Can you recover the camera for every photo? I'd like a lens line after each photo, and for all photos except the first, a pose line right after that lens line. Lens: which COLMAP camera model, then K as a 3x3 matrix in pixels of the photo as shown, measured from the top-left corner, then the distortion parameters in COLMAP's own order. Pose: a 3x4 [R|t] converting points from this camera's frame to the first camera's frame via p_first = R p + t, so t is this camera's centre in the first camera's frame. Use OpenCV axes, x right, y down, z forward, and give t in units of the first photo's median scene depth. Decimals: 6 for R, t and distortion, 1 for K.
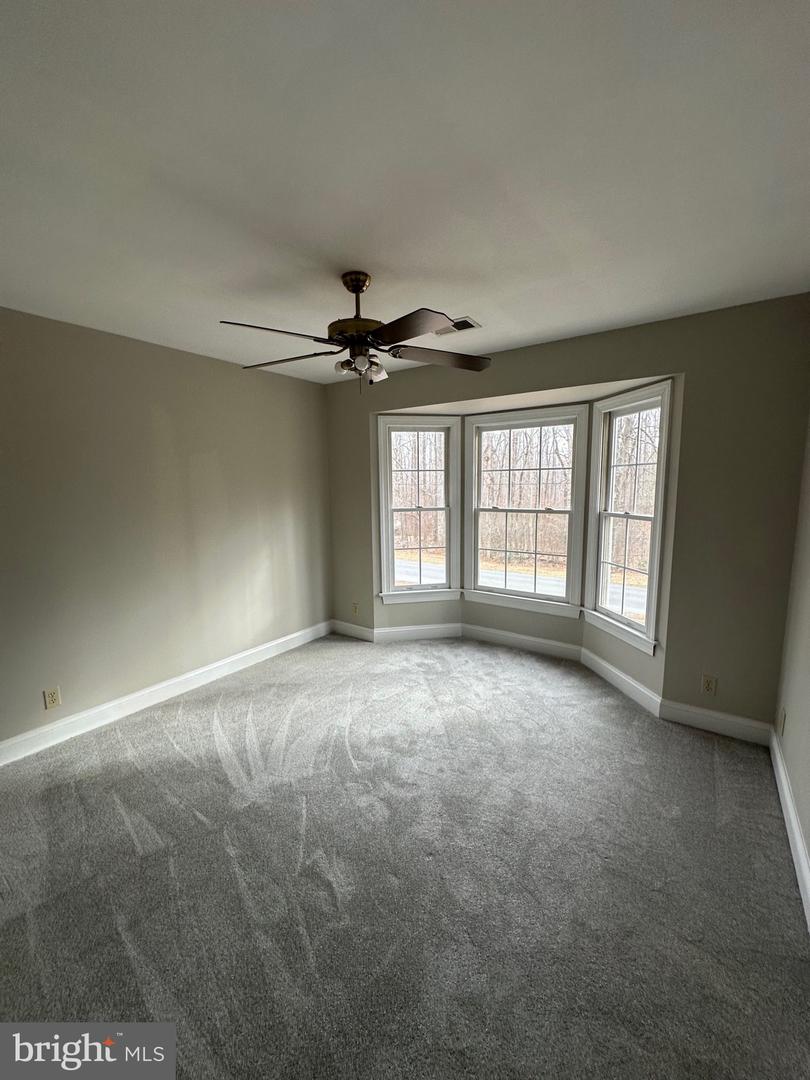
lens RADIAL K [[426.4, 0, 405.0], [0, 426.4, 540.0], [0, 0, 1]] dist [-0.002235, 0.000404]
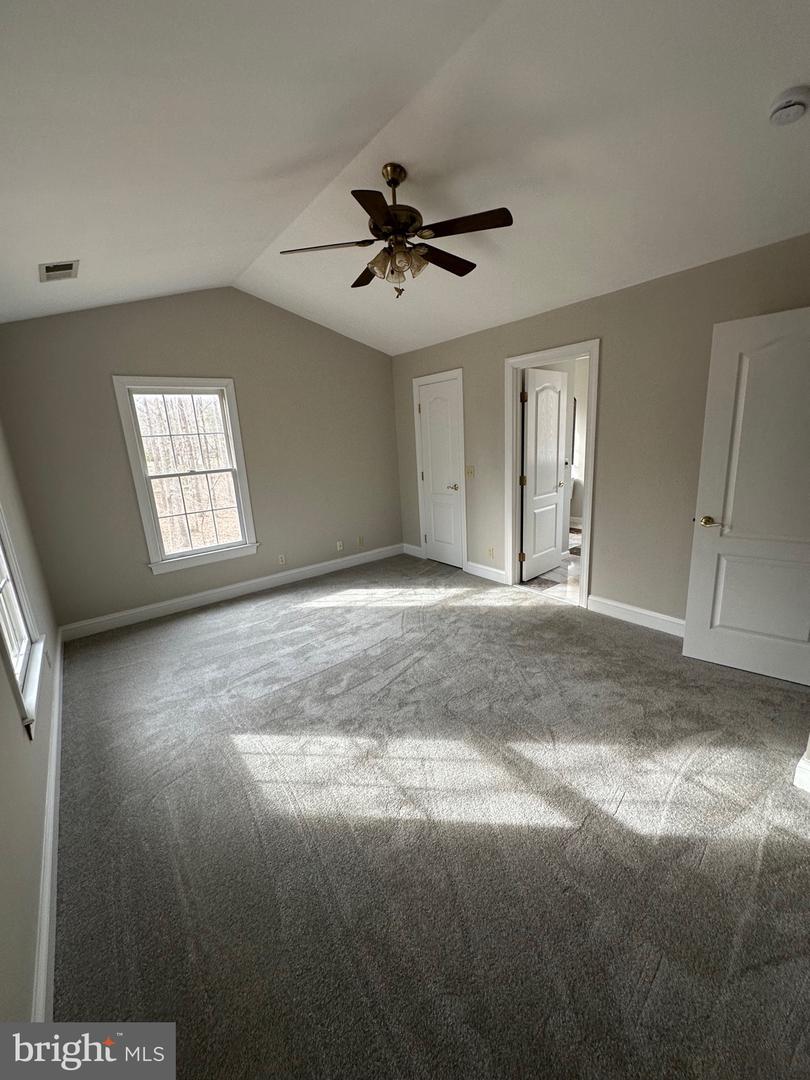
lens RADIAL K [[426.4, 0, 405.0], [0, 426.4, 540.0], [0, 0, 1]] dist [-0.002235, 0.000404]
pose [[0.296033, -0.234312, 0.925992, -0.608192], [0.172114, 0.966662, 0.189580, -0.017370], [-0.939543, 0.103254, 0.326493, 0.169457]]
